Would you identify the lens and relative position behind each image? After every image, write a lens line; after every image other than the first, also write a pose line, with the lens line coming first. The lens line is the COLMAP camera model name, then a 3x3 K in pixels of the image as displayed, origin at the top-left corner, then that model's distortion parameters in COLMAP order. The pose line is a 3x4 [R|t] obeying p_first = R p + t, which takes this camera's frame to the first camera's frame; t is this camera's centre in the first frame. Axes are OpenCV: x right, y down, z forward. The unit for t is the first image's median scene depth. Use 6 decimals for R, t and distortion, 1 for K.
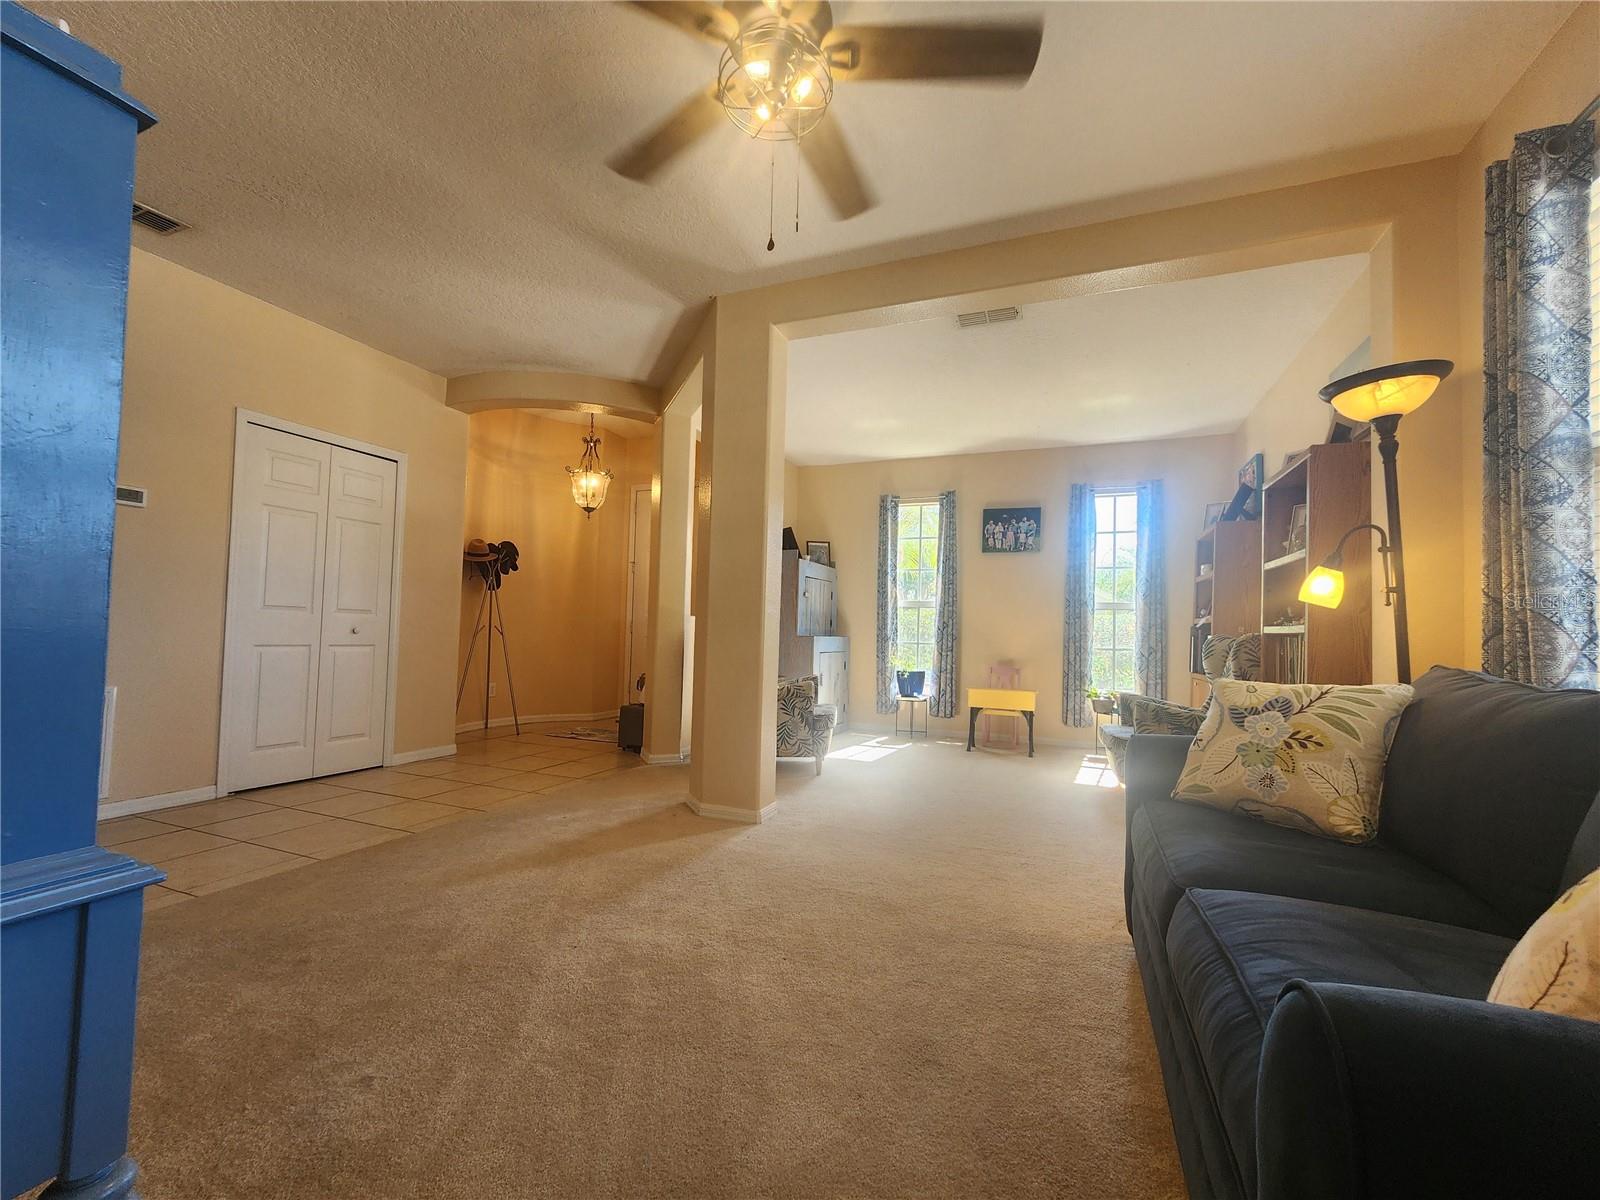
lens RADIAL K [[658.1, 0, 798.8], [0, 658.1, 607.7], [0, 0, 1]] dist [0.000092, 0.000204]
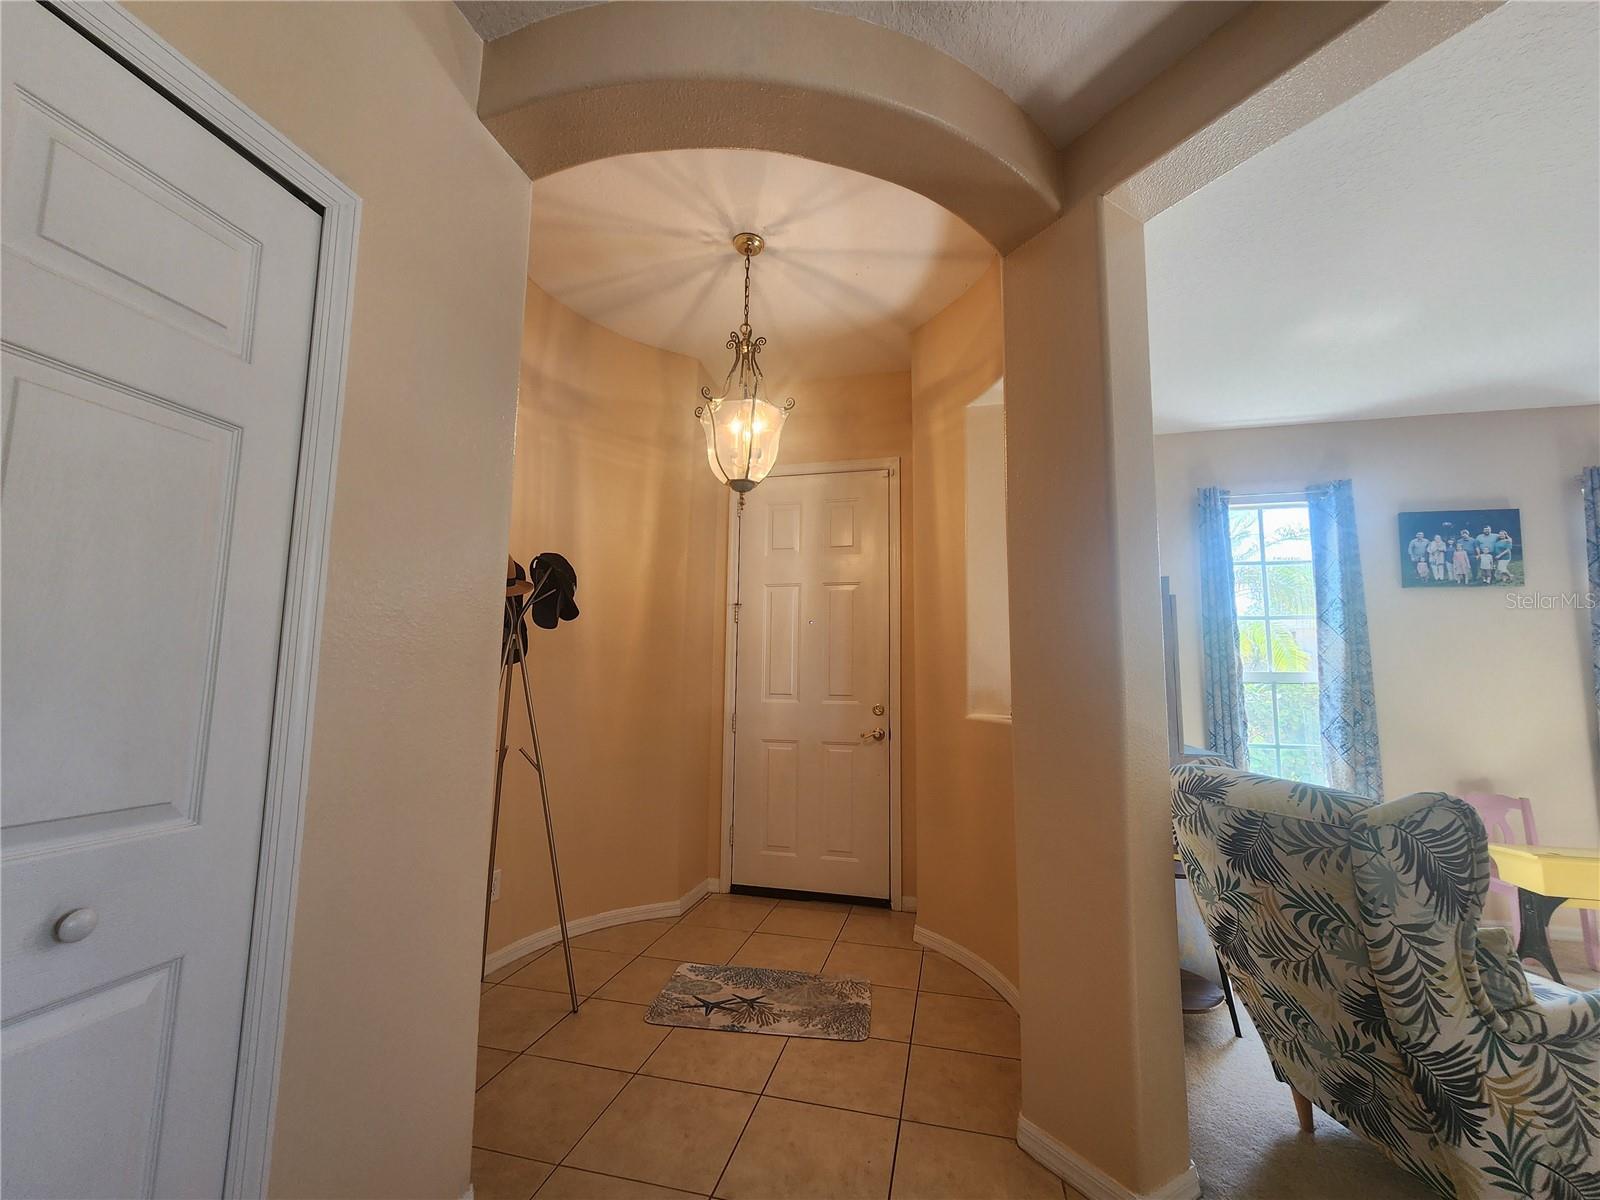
lens RADIAL K [[658.1, 0, 797.6], [0, 658.1, 609.3], [0, 0, 1]] dist [0.000092, 0.000204]
pose [[0.989839, 0.002494, 0.142173, -0.329368], [0.007539, 0.997520, -0.069981, -0.029445], [-0.141995, 0.070342, 0.987365, 0.520911]]
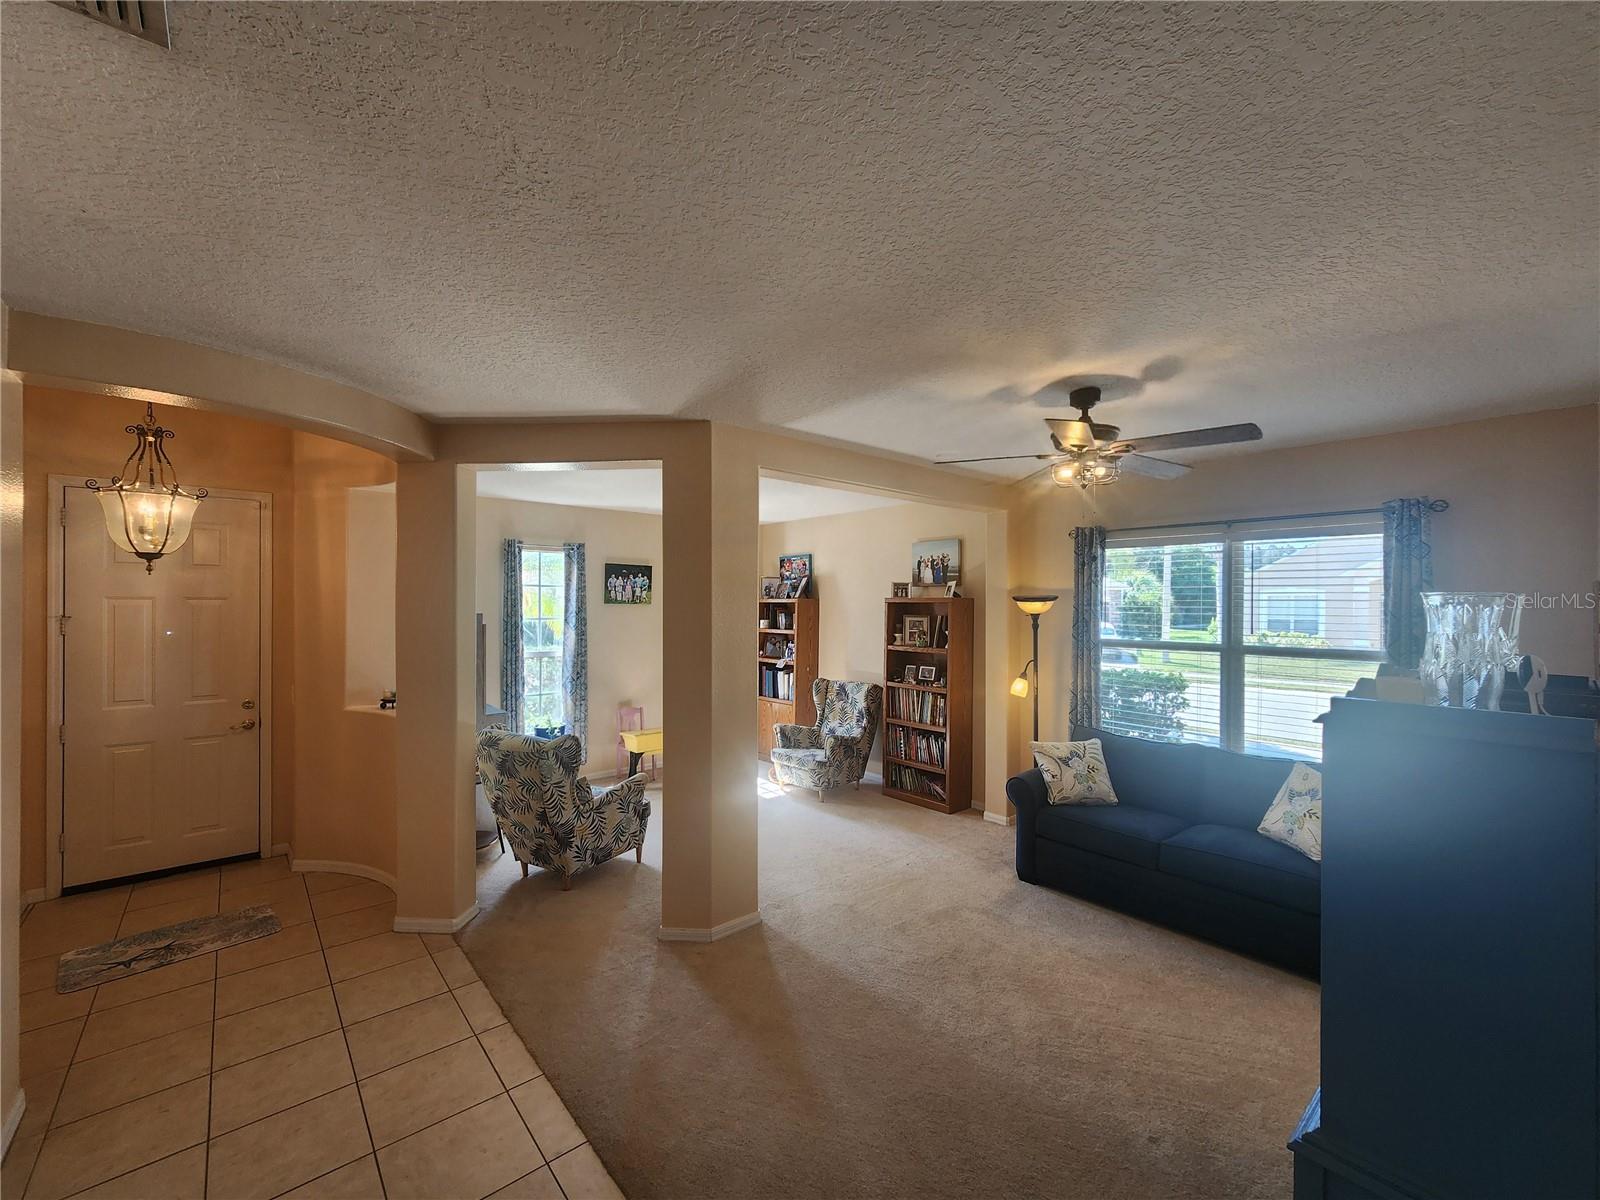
lens RADIAL K [[658.1, 0, 790.7], [0, 658.1, 603.0], [0, 0, 1]] dist [0.000092, 0.000204]
pose [[0.465973, -0.024105, 0.884471, -0.536633], [-0.023731, 0.998929, 0.039727, -0.137191], [-0.884481, -0.039501, 0.464901, 0.238463]]
